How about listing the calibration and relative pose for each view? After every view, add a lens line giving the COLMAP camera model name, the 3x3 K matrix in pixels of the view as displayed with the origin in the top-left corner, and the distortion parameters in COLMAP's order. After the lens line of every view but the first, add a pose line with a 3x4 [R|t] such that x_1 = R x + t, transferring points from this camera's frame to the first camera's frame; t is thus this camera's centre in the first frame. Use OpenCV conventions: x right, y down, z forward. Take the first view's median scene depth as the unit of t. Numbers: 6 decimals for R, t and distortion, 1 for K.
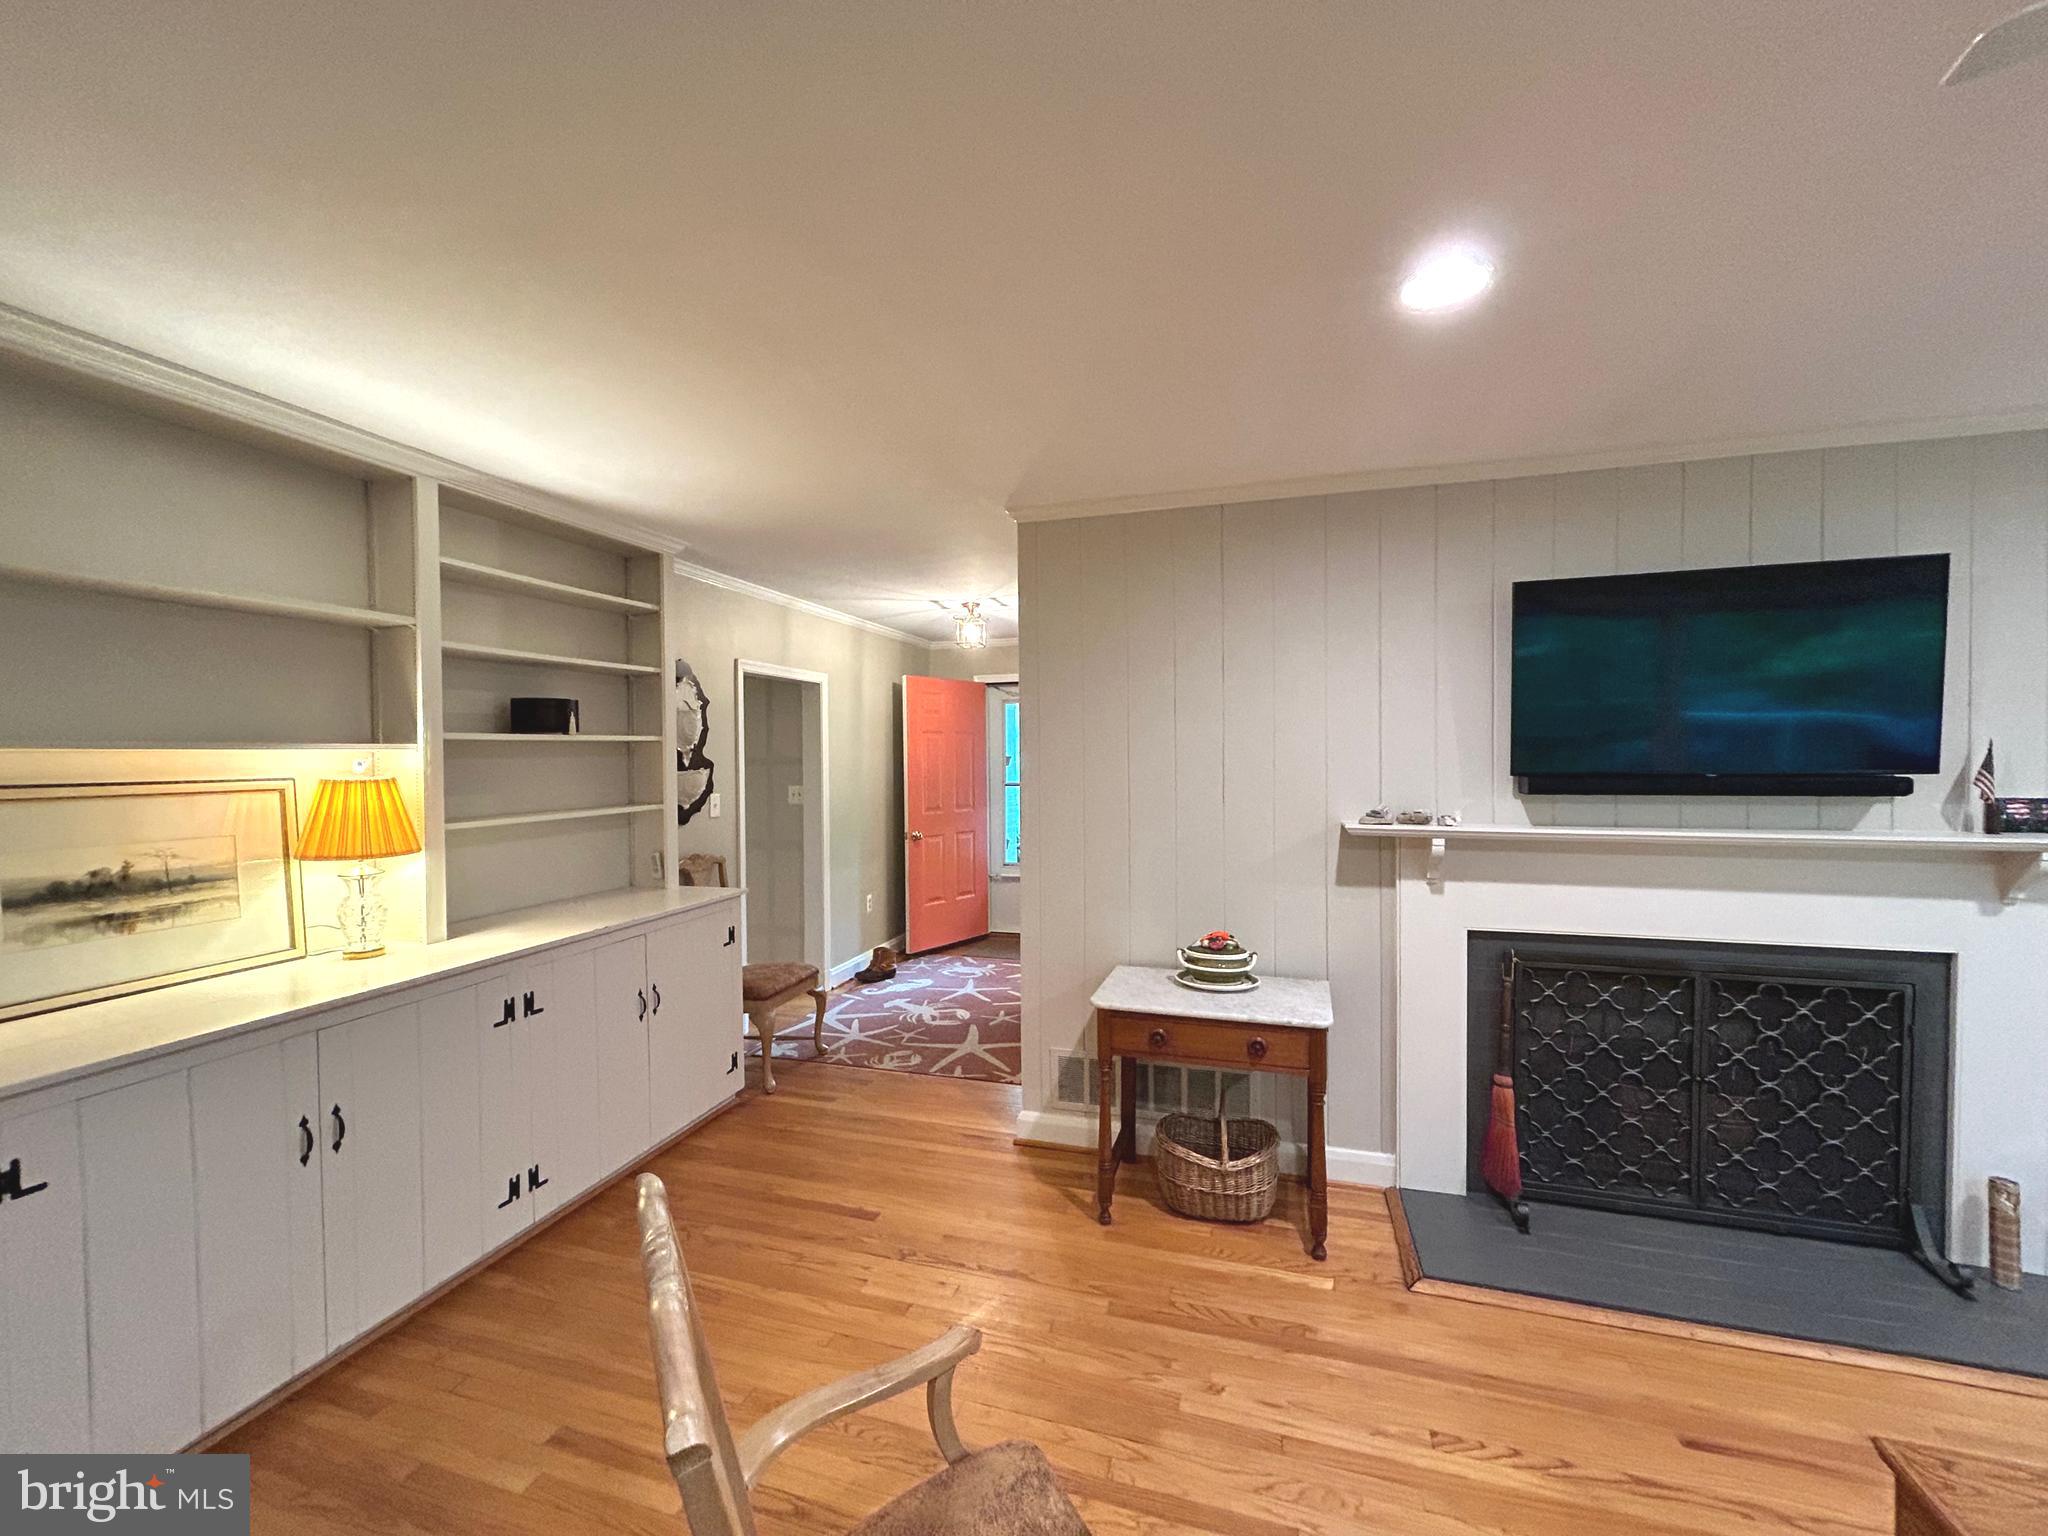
lens RADIAL K [[833.2, 0, 1022.8], [0, 833.2, 766.6], [0, 0, 1]] dist [-0.002985, 0.001369]
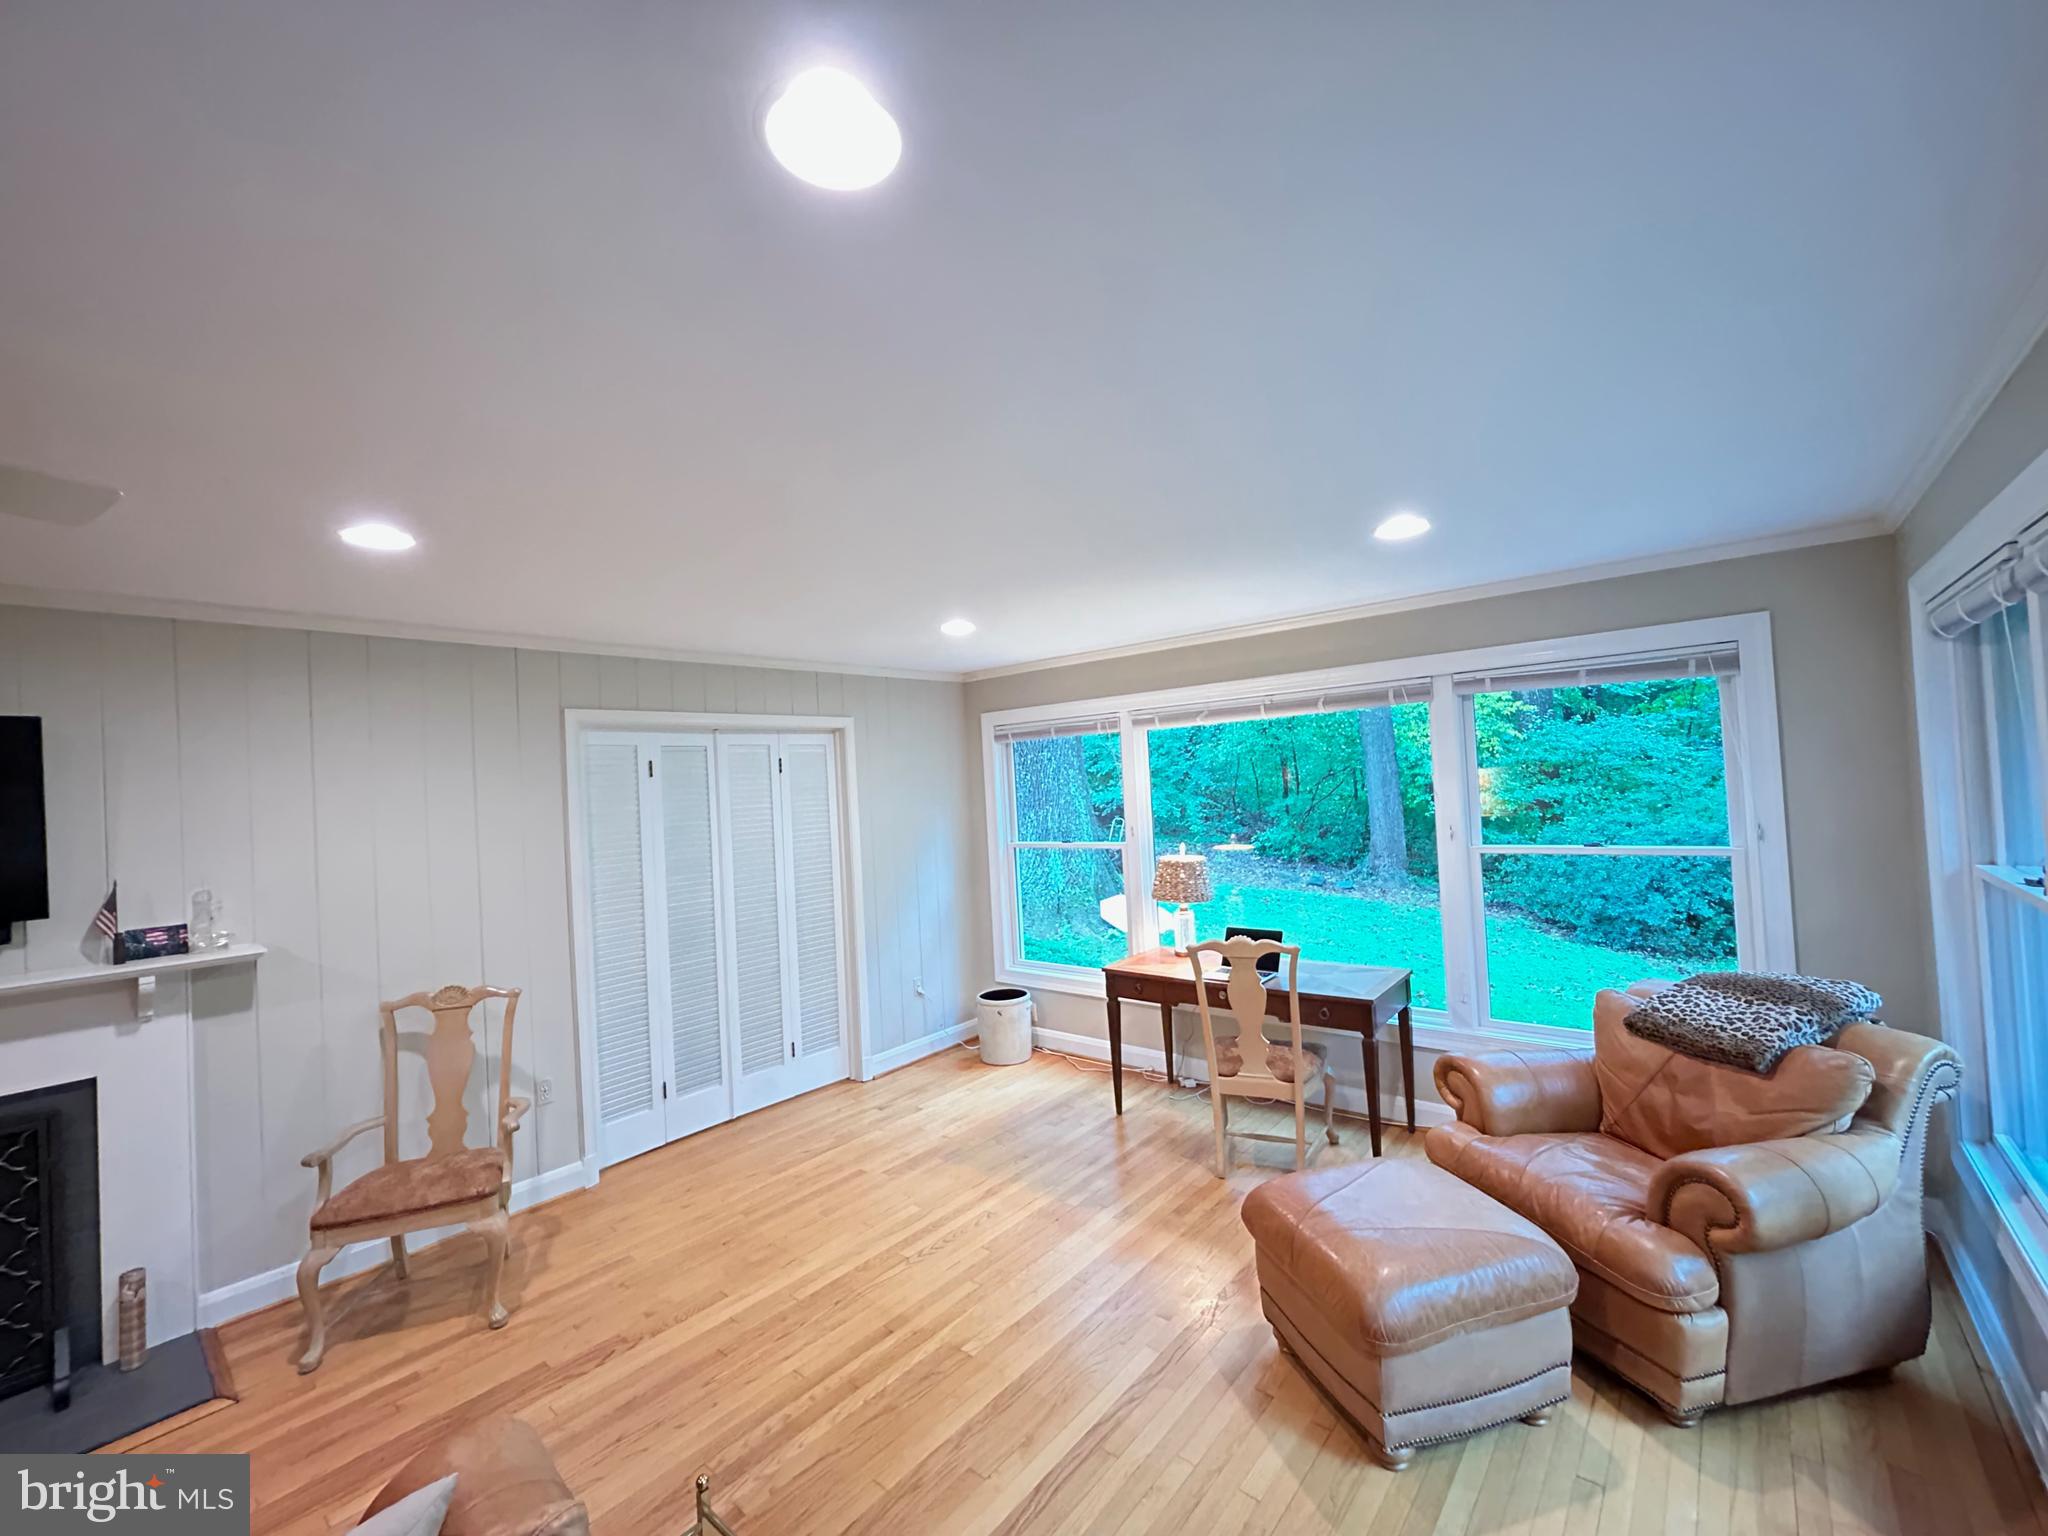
lens RADIAL K [[833.2, 0, 1020.3], [0, 833.2, 769.1], [0, 0, 1]] dist [-0.002985, 0.001369]
pose [[0.400914, 0.004620, 0.916104, 0.464327], [0.063473, 0.997444, -0.032808, -0.051822], [-0.913914, 0.071301, 0.399596, -0.446490]]
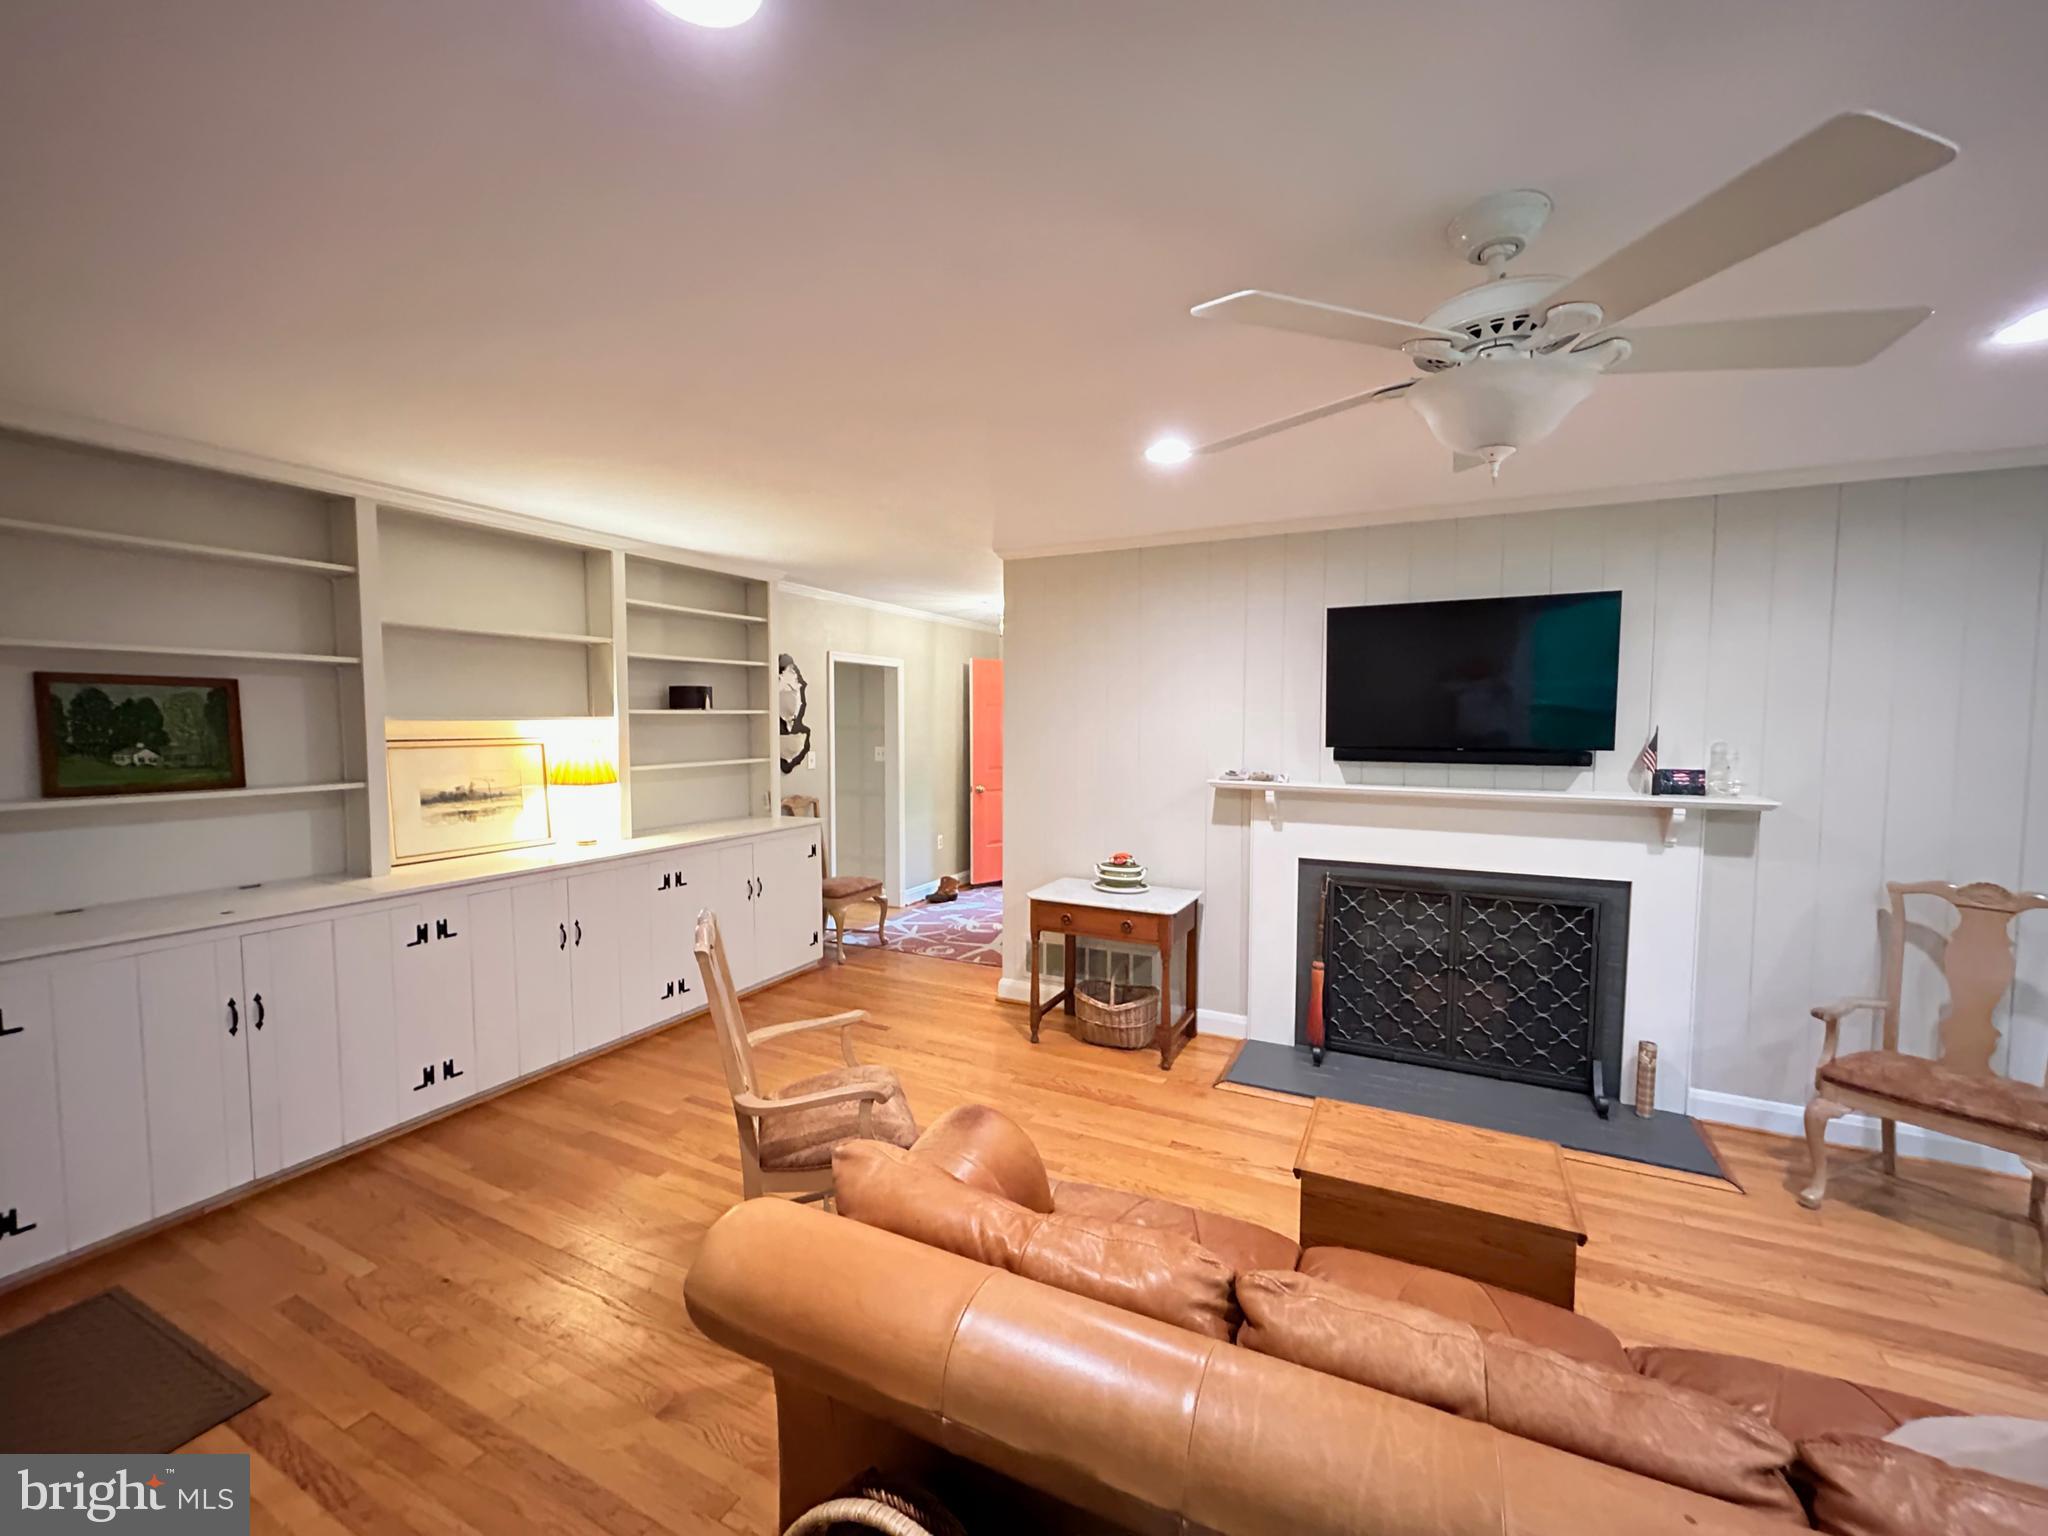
lens RADIAL K [[833.2, 0, 1024.1], [0, 833.2, 766.7], [0, 0, 1]] dist [-0.002985, 0.001369]
pose [[0.986069, 0.019668, -0.165173, 0.274450], [-0.012688, 0.998985, 0.043212, -0.008870], [0.165855, -0.040514, 0.985318, -0.392234]]
